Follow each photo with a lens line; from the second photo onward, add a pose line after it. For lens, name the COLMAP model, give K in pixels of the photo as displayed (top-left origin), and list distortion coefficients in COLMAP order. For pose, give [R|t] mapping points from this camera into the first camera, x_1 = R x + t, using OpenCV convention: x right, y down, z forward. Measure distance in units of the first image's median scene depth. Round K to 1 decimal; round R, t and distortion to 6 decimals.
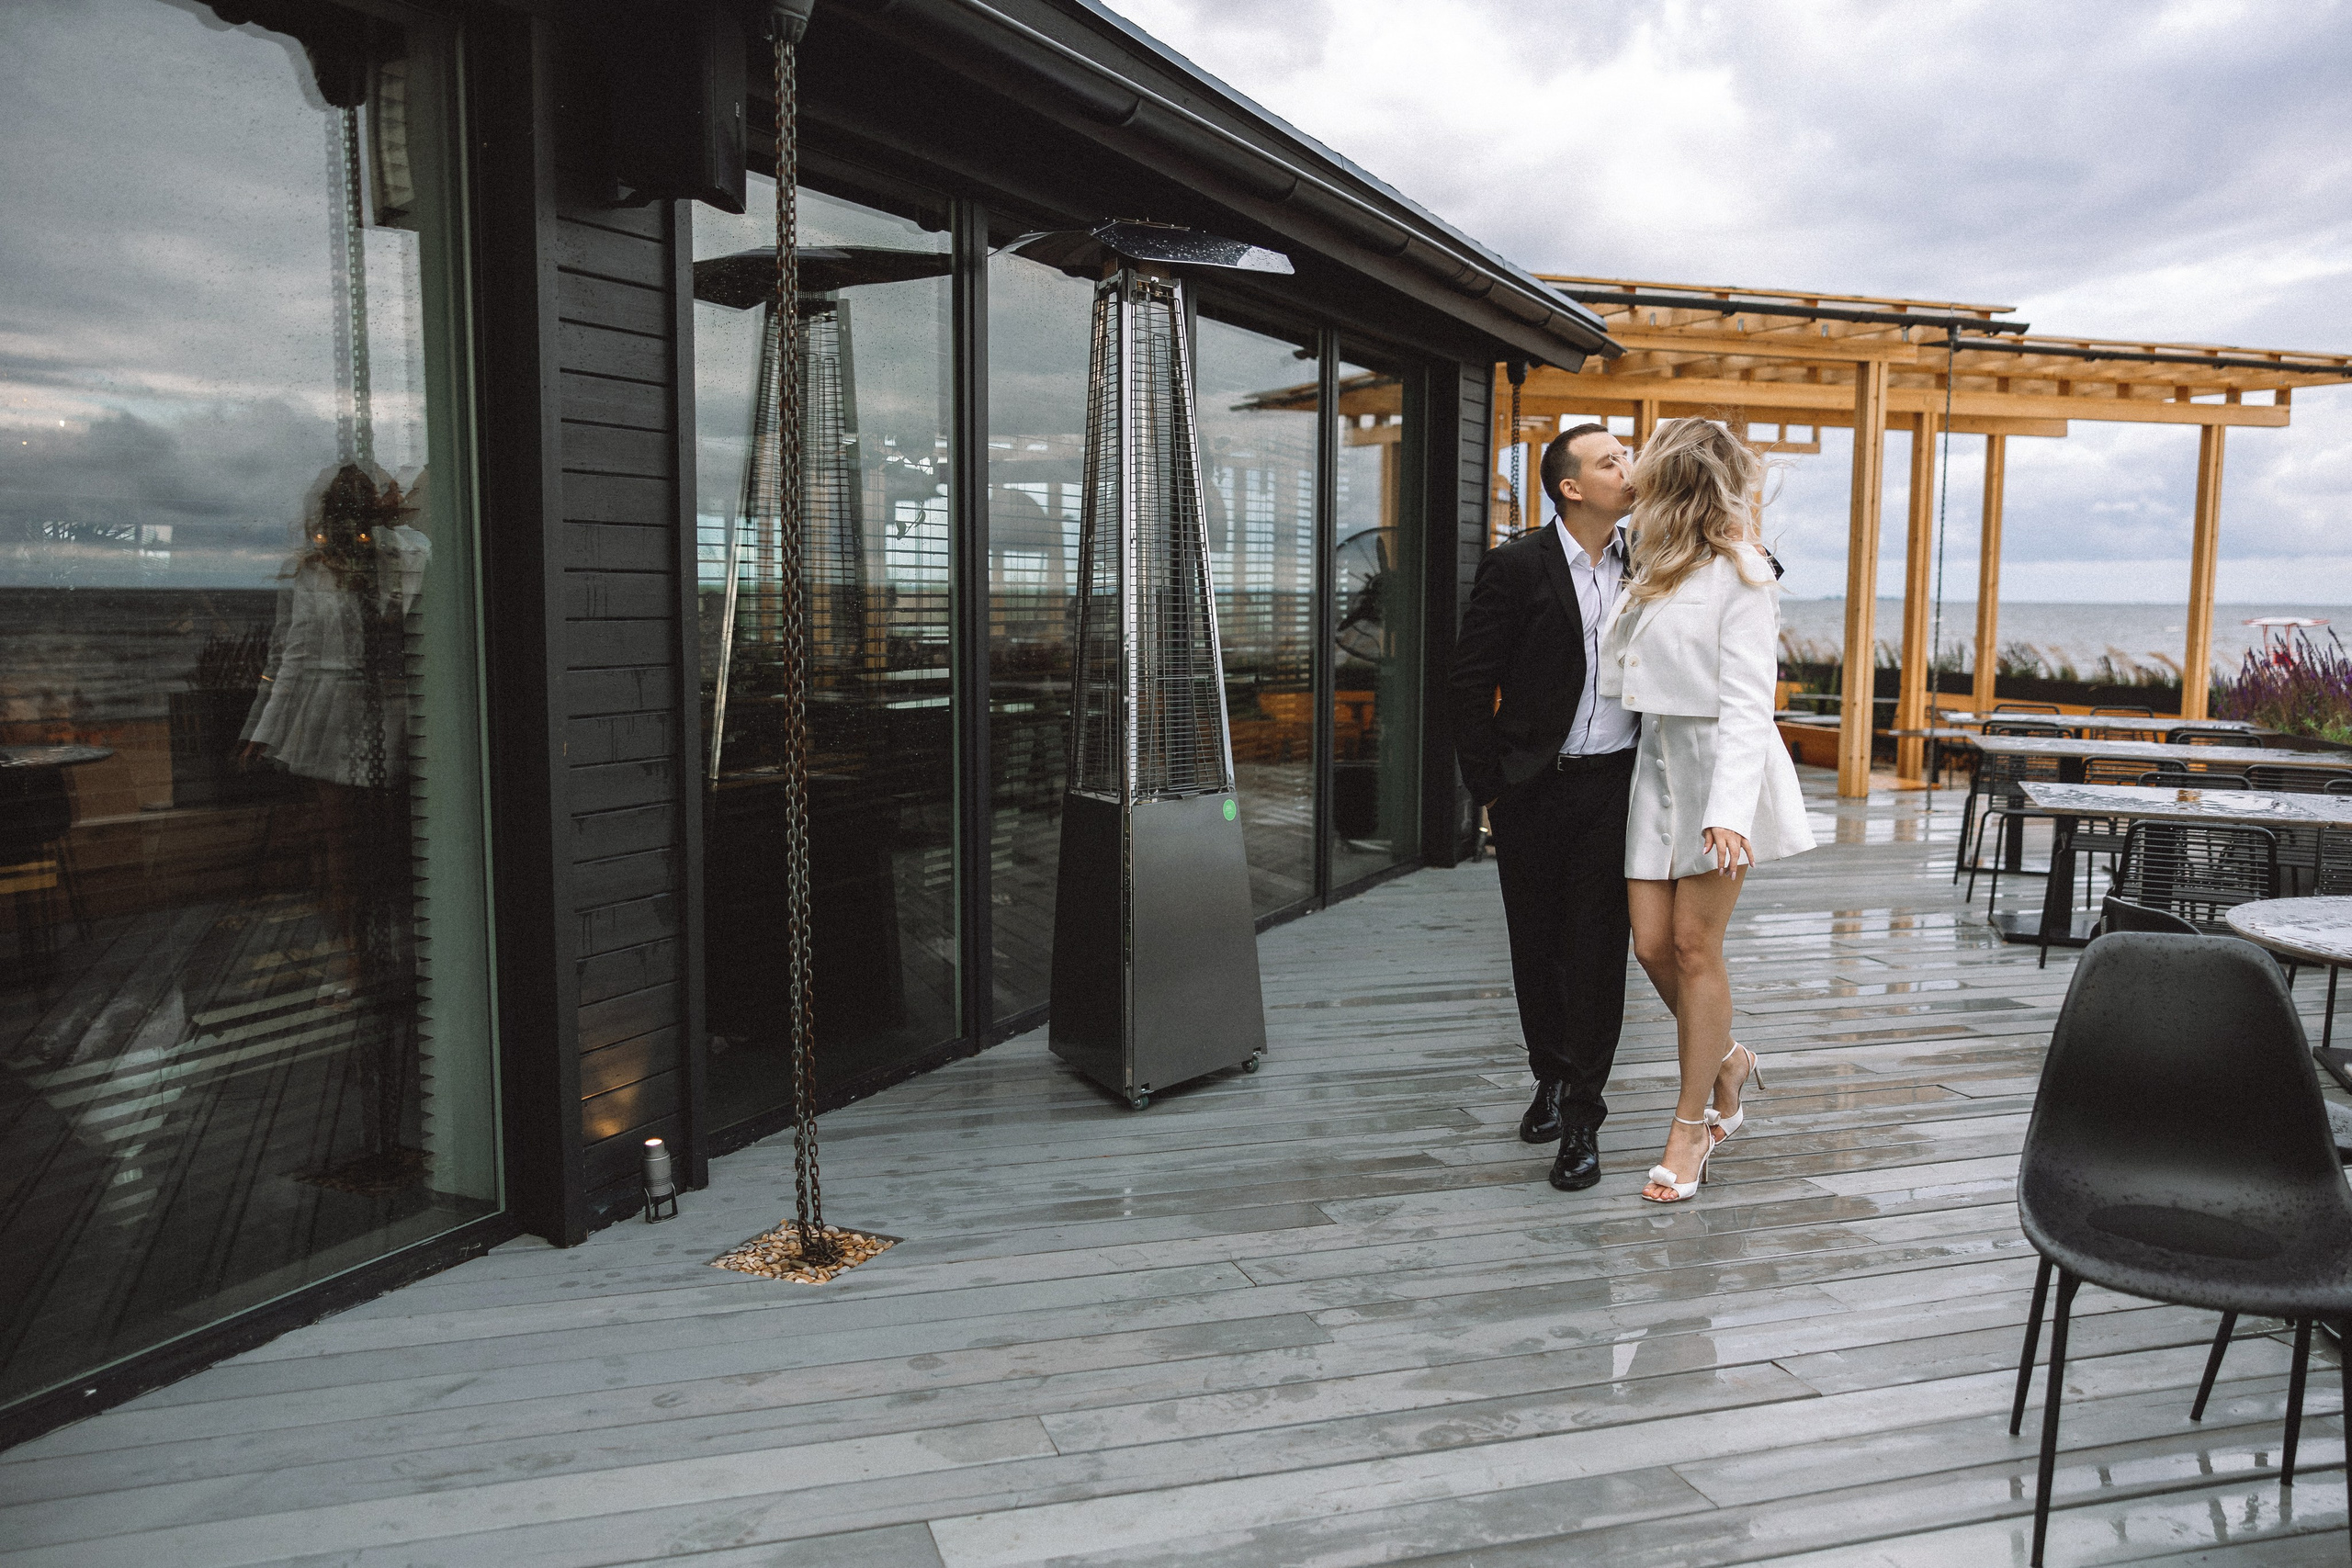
lens RADIAL K [[1790.3, 0, 1176.0], [0, 1790.3, 784.0], [0, 0, 1]] dist [-0.035228, 0.070748]
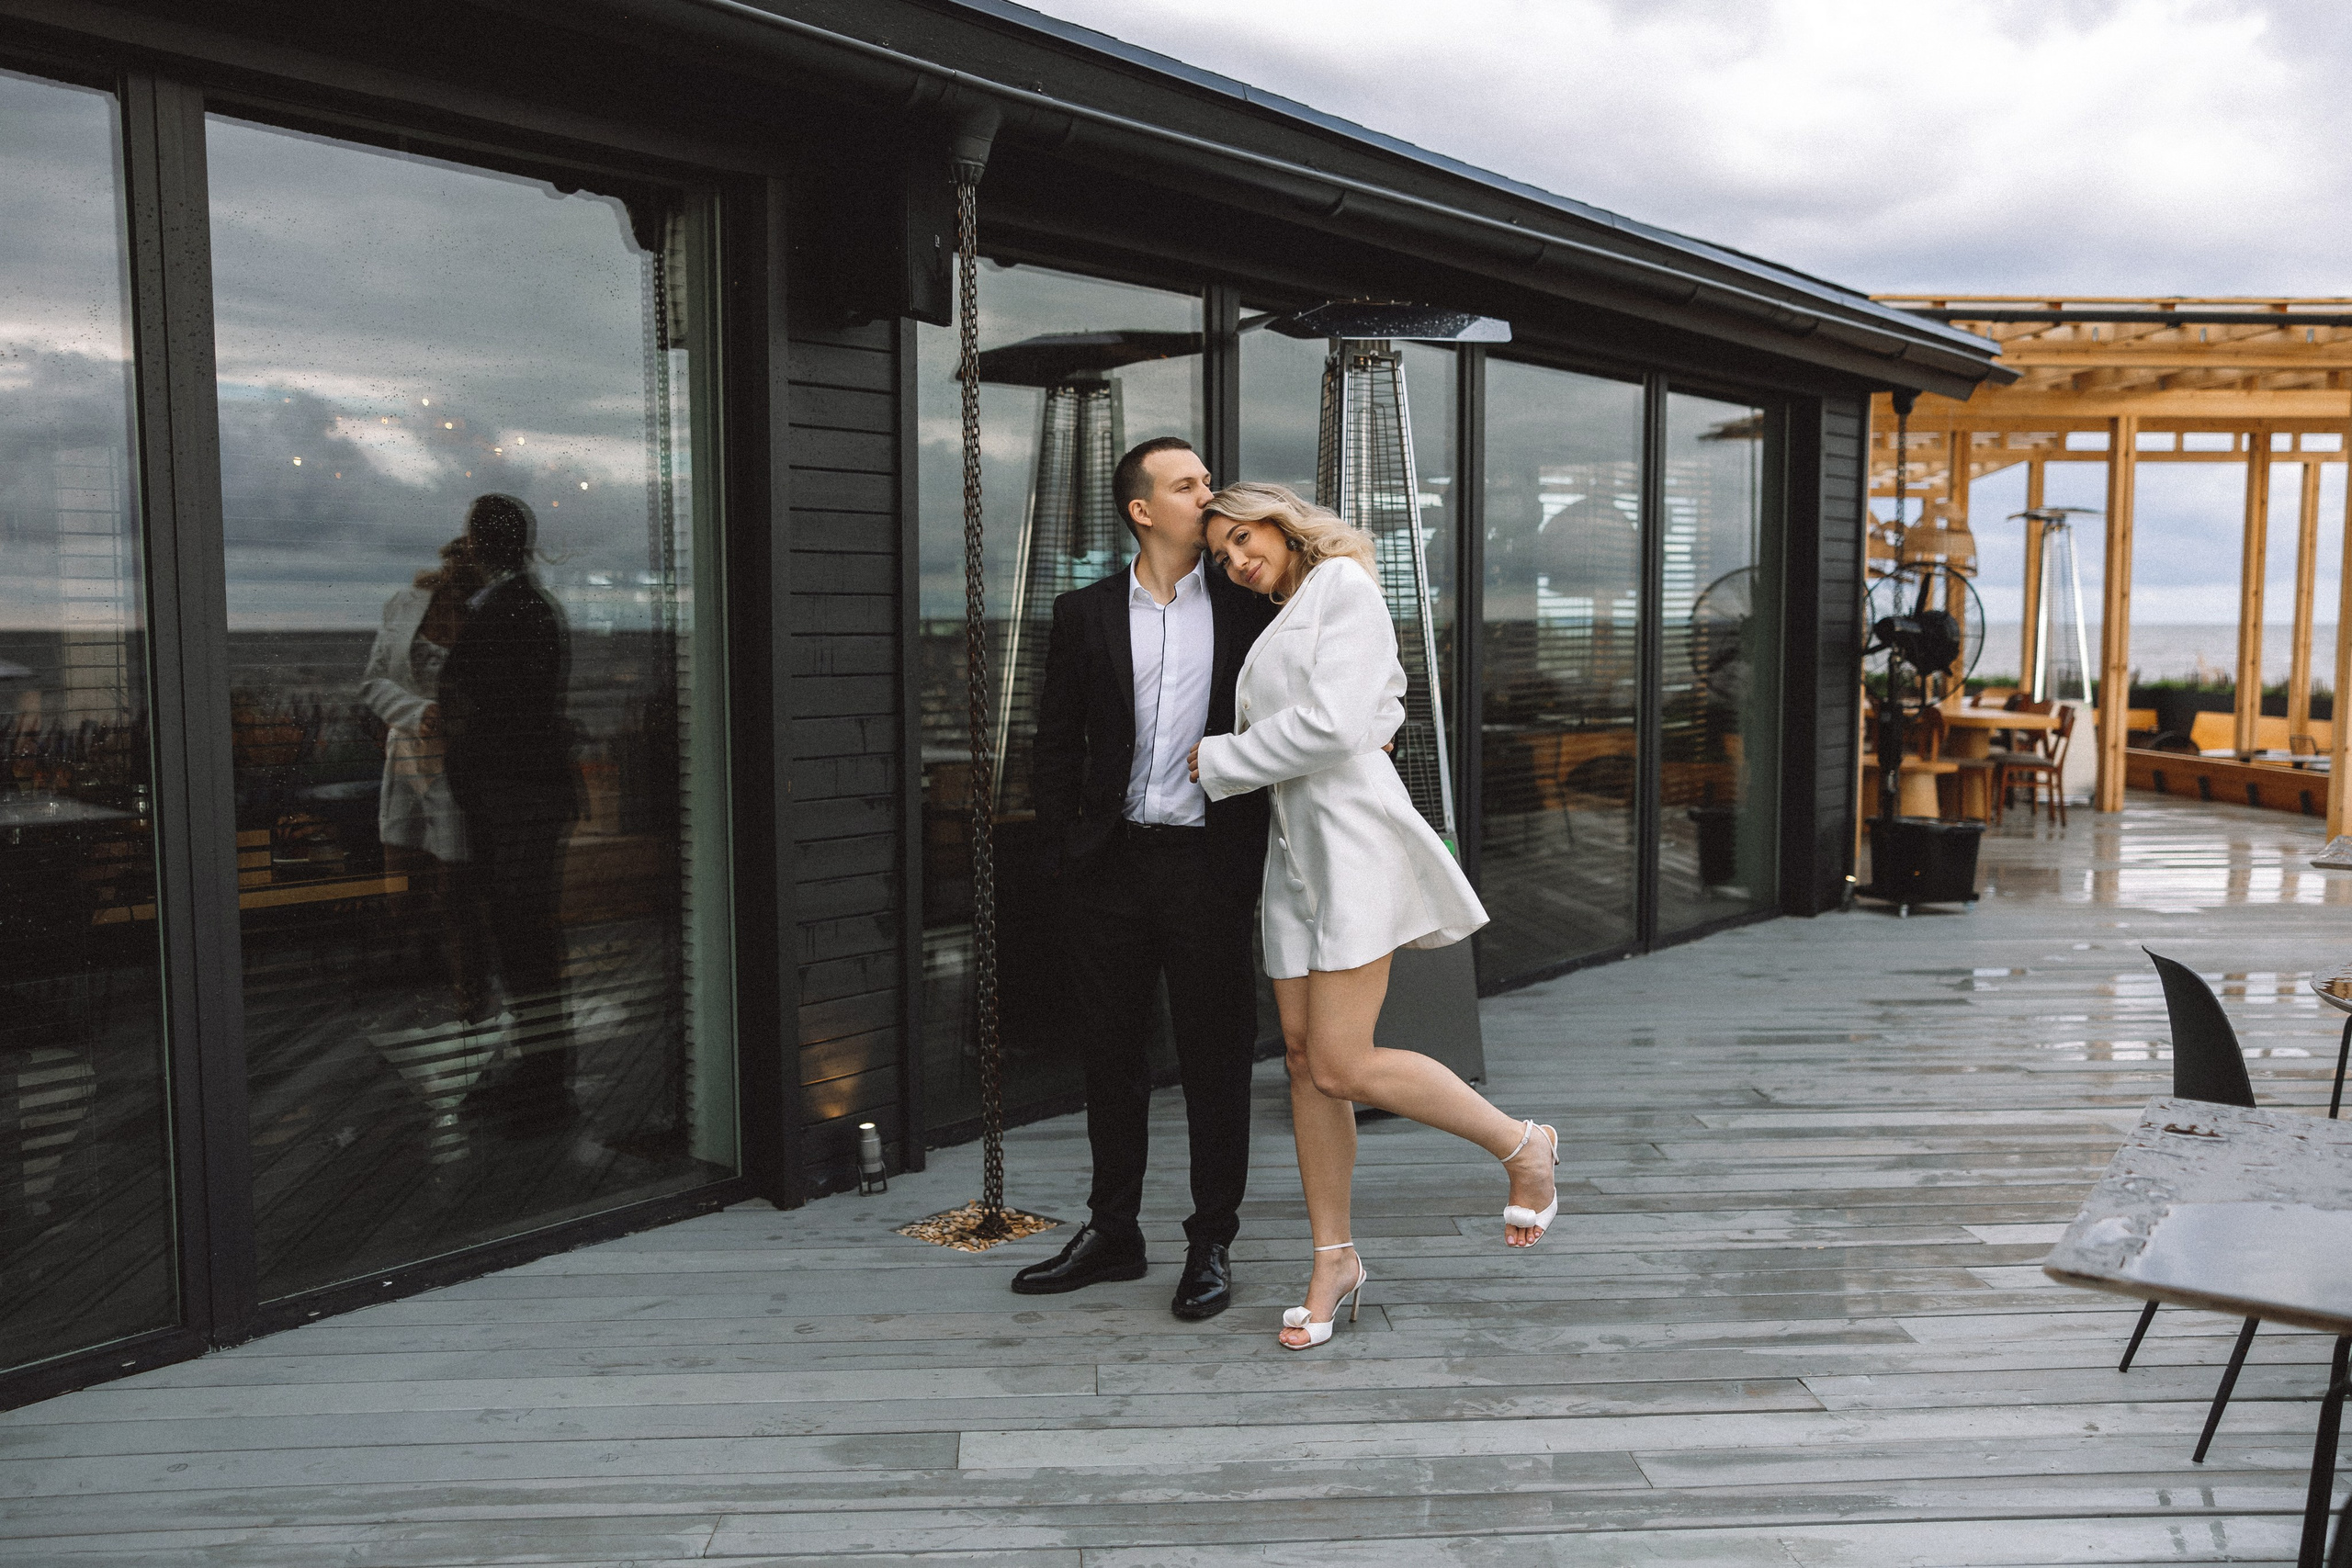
lens RADIAL K [[1790.3, 0, 1176.0], [0, 1790.3, 784.0], [0, 0, 1]] dist [-0.035228, 0.070748]
pose [[0.974193, 0.009574, -0.225513, 0.163654], [-0.014660, 0.999674, -0.020889, 0.000084], [0.225240, 0.023656, 0.974016, -0.090527]]
